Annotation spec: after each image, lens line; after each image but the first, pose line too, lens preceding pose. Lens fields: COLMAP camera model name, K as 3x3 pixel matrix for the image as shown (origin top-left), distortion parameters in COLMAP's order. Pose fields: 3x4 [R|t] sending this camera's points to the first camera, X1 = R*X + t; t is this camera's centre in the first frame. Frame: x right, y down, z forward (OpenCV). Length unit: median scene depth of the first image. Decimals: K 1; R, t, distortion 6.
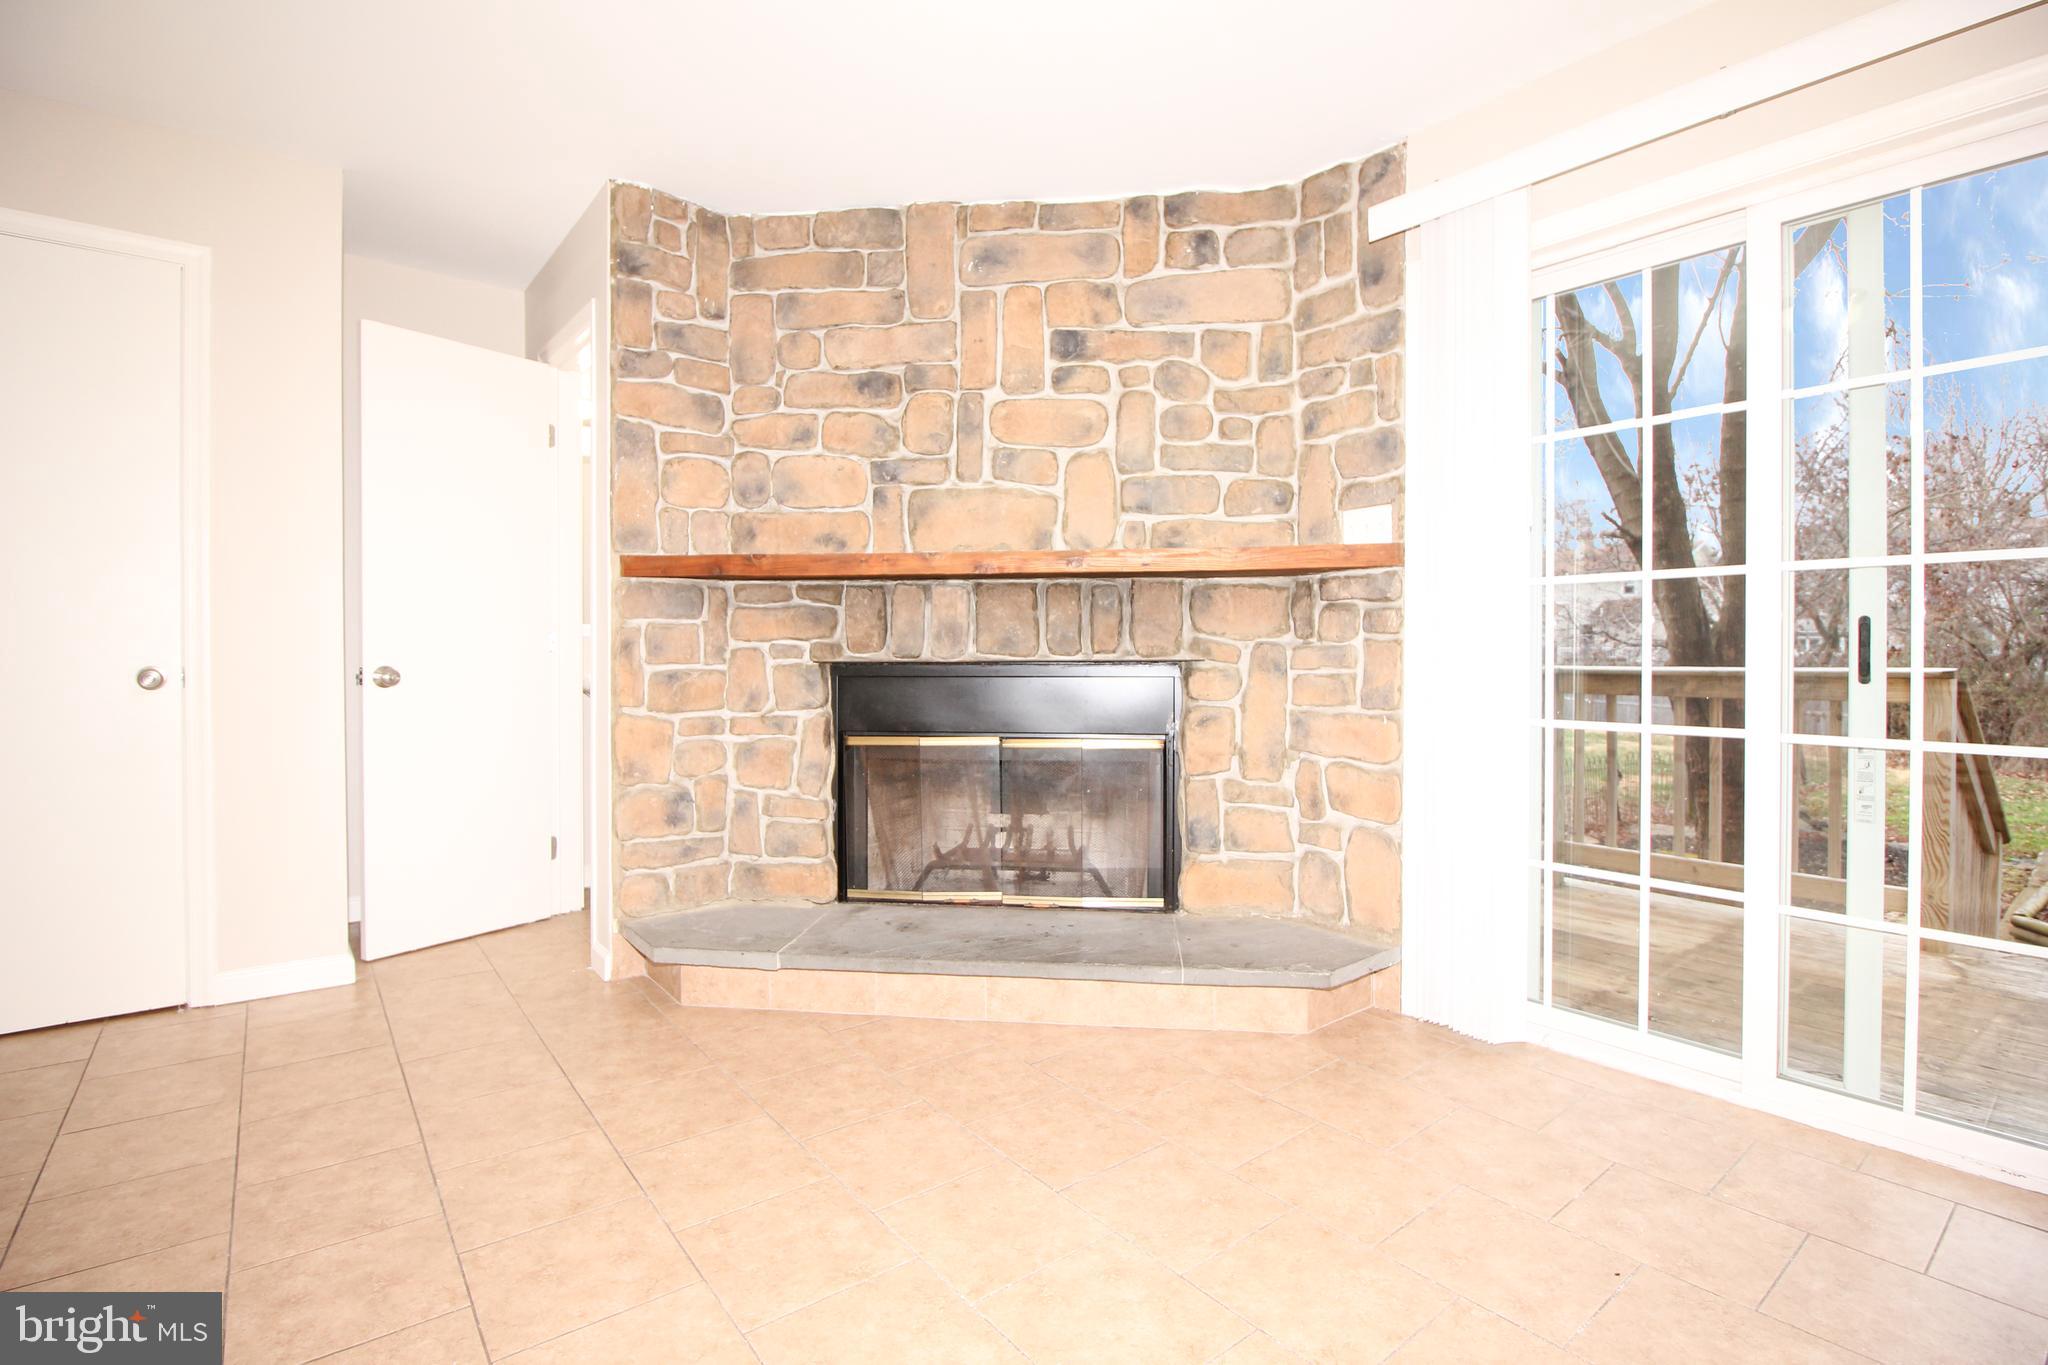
lens RADIAL K [[941.4, 0, 1011.0], [0, 941.4, 662.2], [0, 0, 1]] dist [-0.010402, -0.002810]
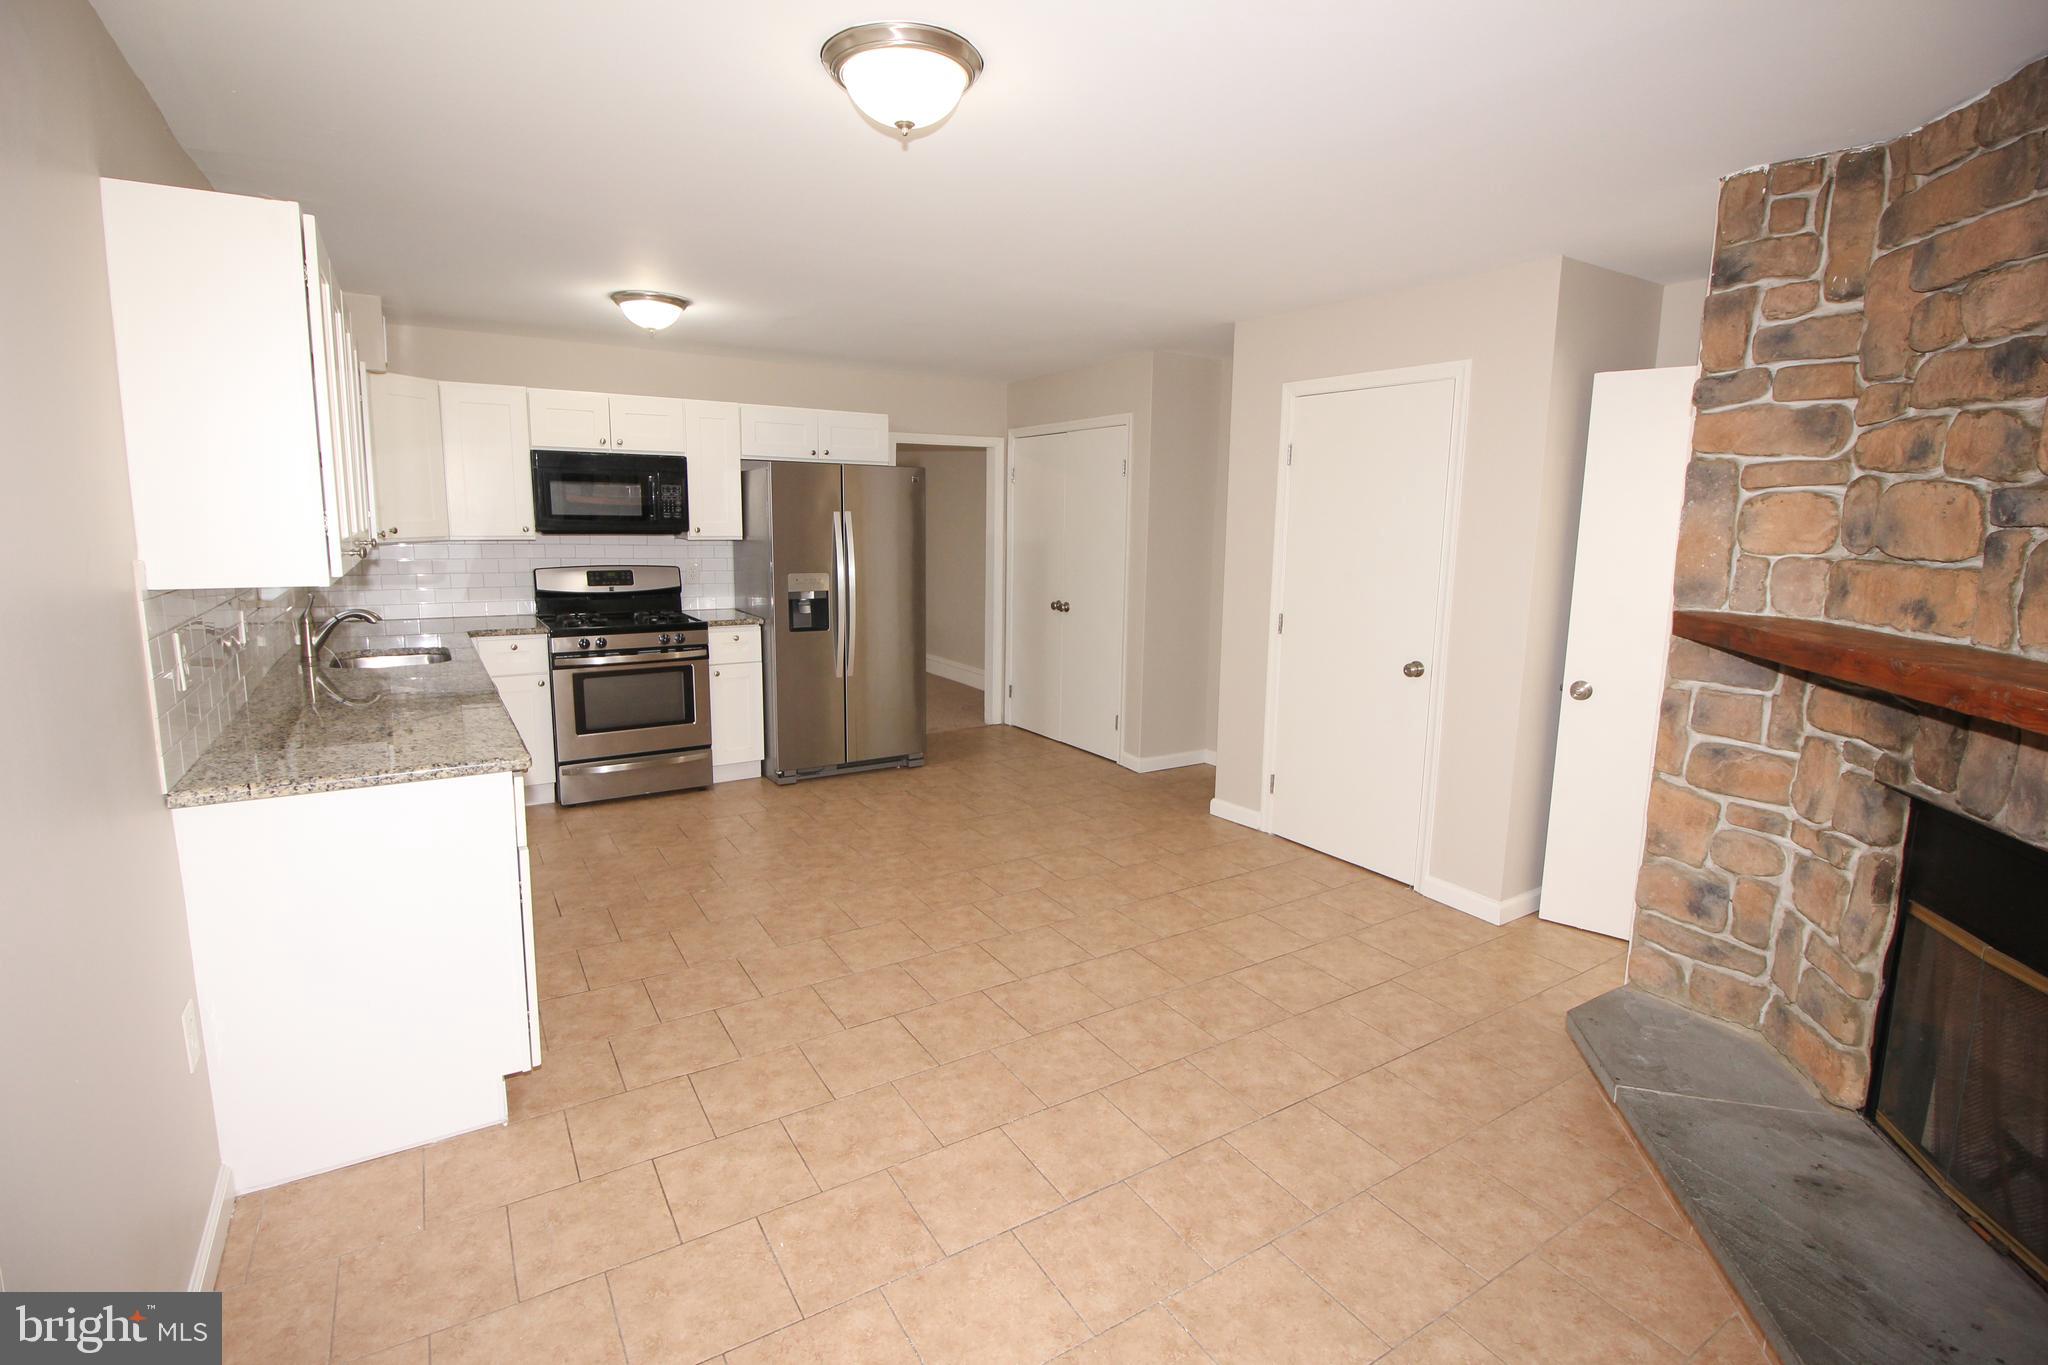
lens RADIAL K [[941.4, 0, 1013.6], [0, 941.4, 666.5], [0, 0, 1]] dist [-0.010402, -0.002810]
pose [[-0.106205, 0.155348, -0.982134, 0.541214], [-0.030901, 0.986728, 0.159416, -0.179561], [0.993864, 0.047280, -0.099995, 0.439090]]
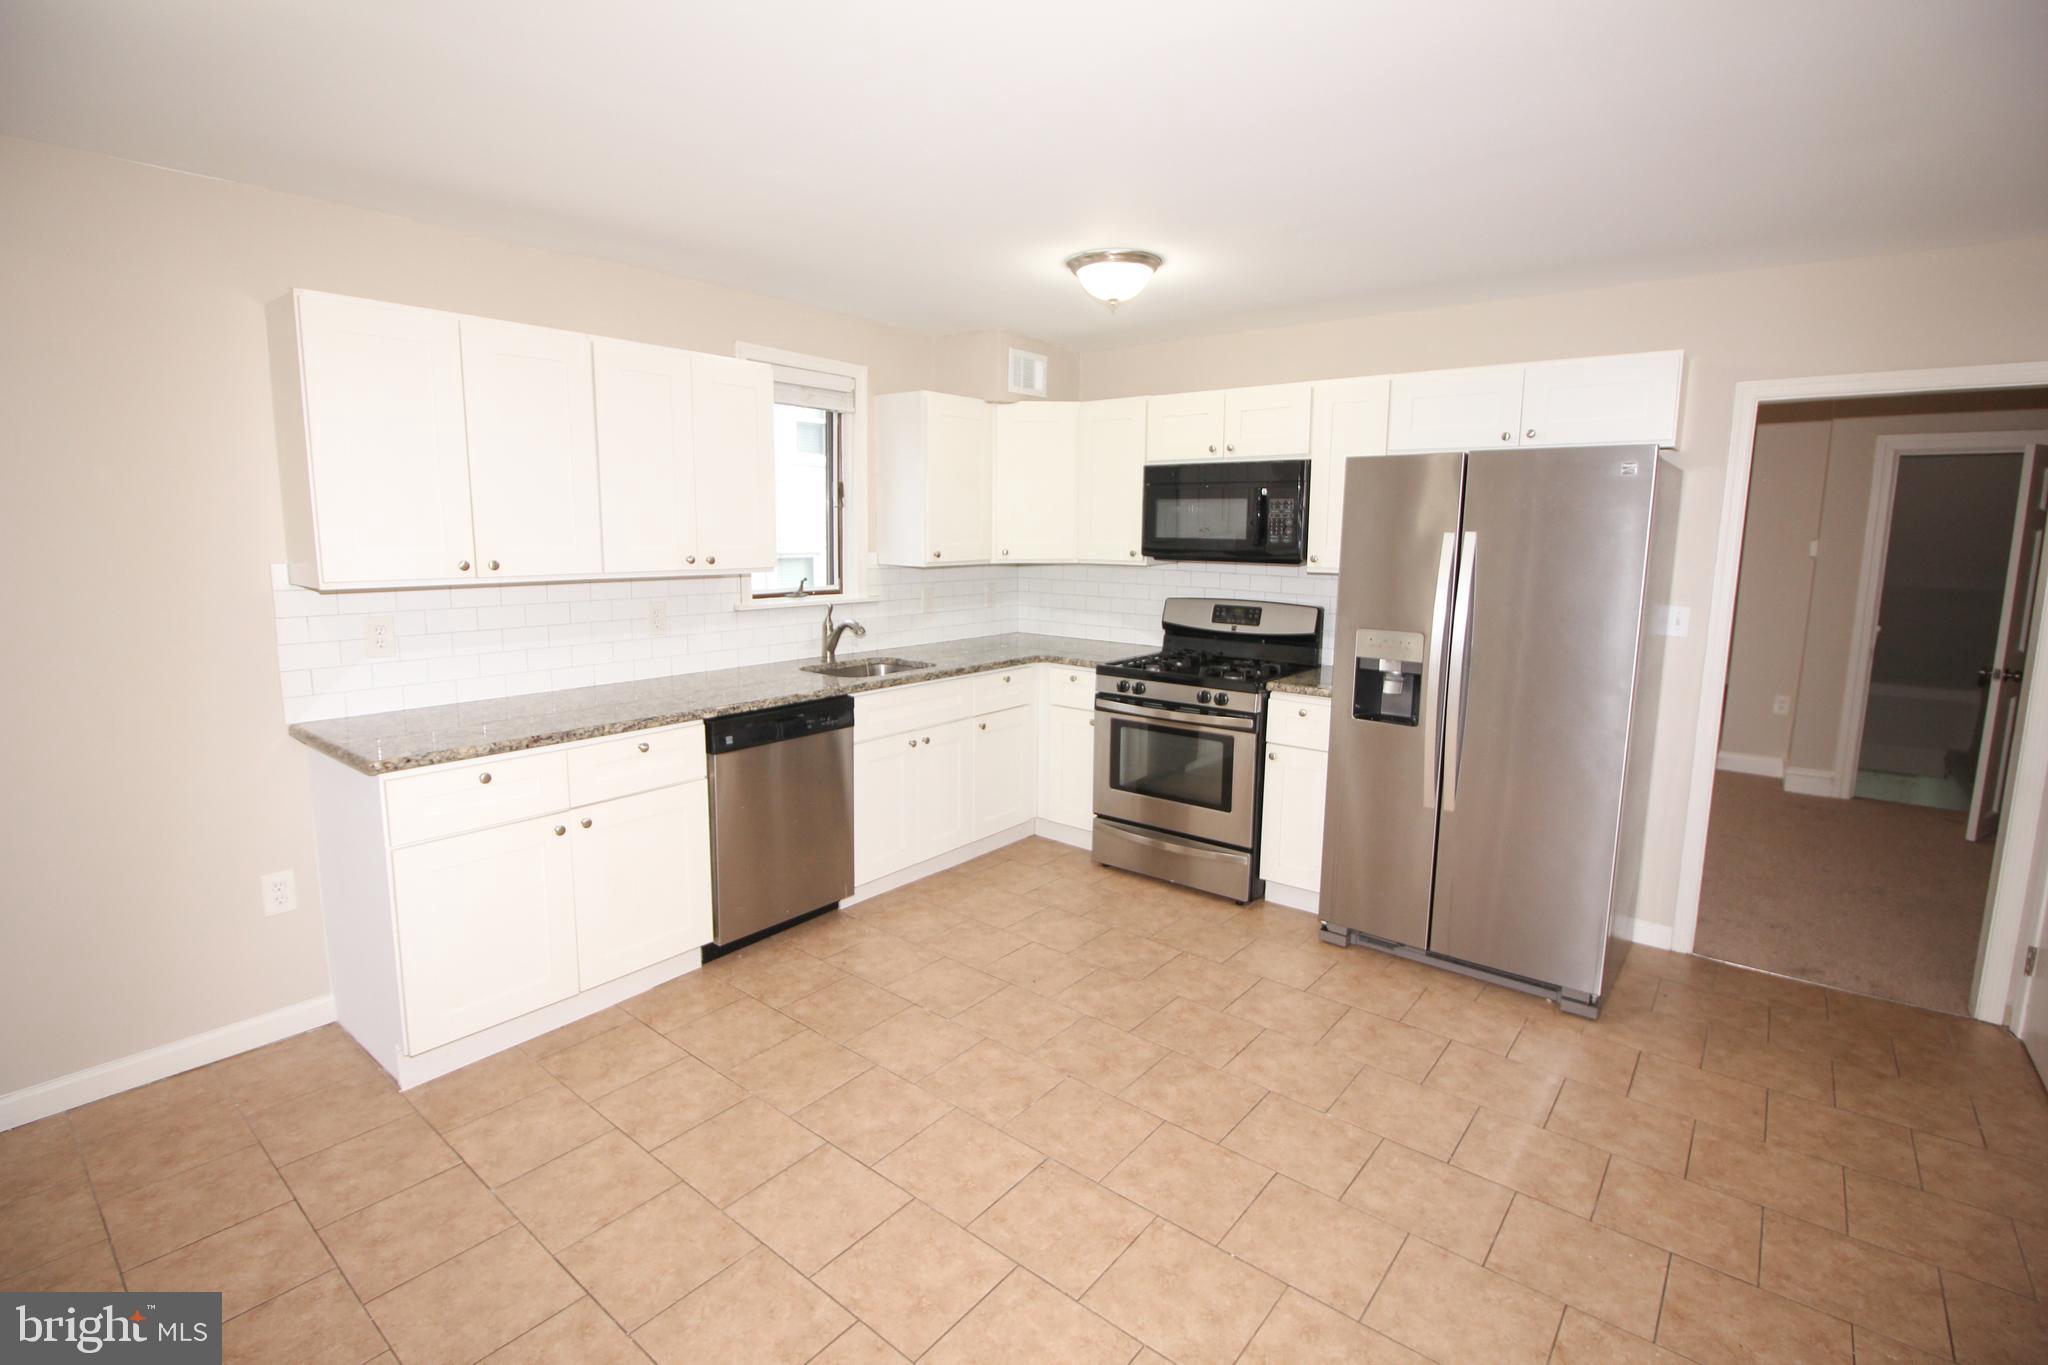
lens RADIAL K [[941.4, 0, 1011.4], [0, 941.4, 672.0], [0, 0, 1]] dist [-0.010402, -0.002810]
pose [[-0.975658, 0.023613, -0.218023, -0.504895], [-0.013243, 0.986028, 0.166054, -0.188290], [0.218897, 0.164899, -0.961713, 0.840362]]
